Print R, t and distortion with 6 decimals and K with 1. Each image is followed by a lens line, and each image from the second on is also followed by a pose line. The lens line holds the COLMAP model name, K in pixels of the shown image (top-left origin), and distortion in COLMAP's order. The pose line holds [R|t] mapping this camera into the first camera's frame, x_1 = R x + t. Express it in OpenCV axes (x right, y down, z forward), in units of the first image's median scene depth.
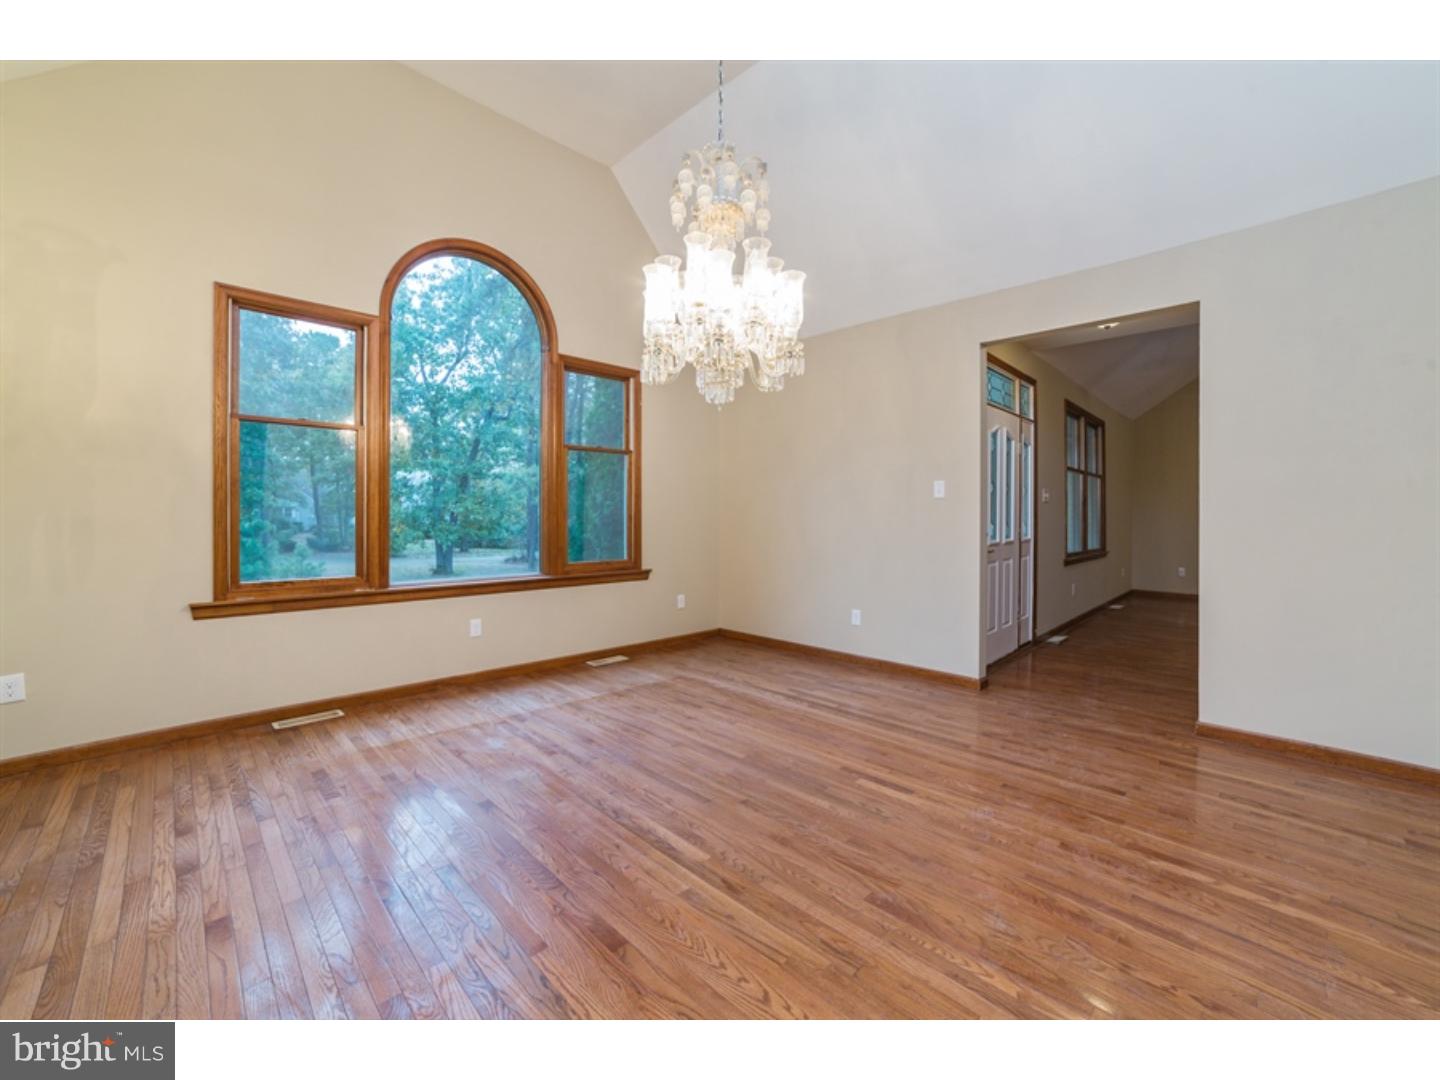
lens RADIAL K [[579.9, 0, 717.0], [0, 579.9, 547.5], [0, 0, 1]] dist [-0.085457, 0.038334]
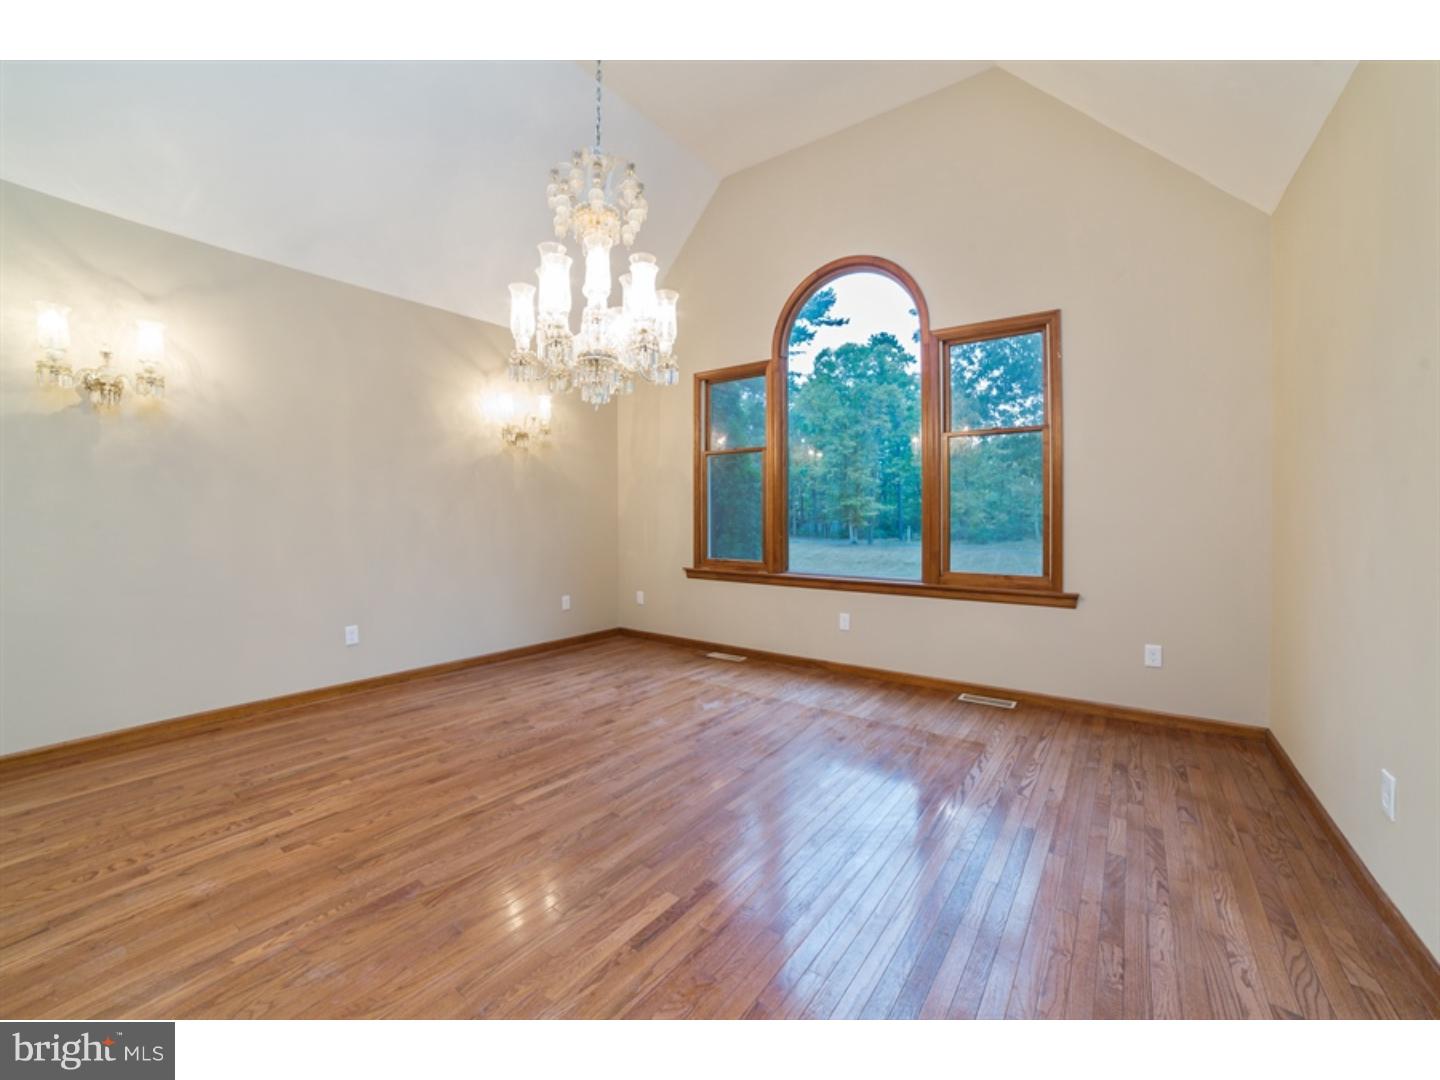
lens RADIAL K [[579.9, 0, 717.0], [0, 579.9, 547.5], [0, 0, 1]] dist [-0.085457, 0.038334]
pose [[0.141433, 0.046891, -0.988837, 0.829418], [-0.051066, 0.997893, 0.040016, -0.037259], [0.988630, 0.044836, 0.143529, 0.852594]]
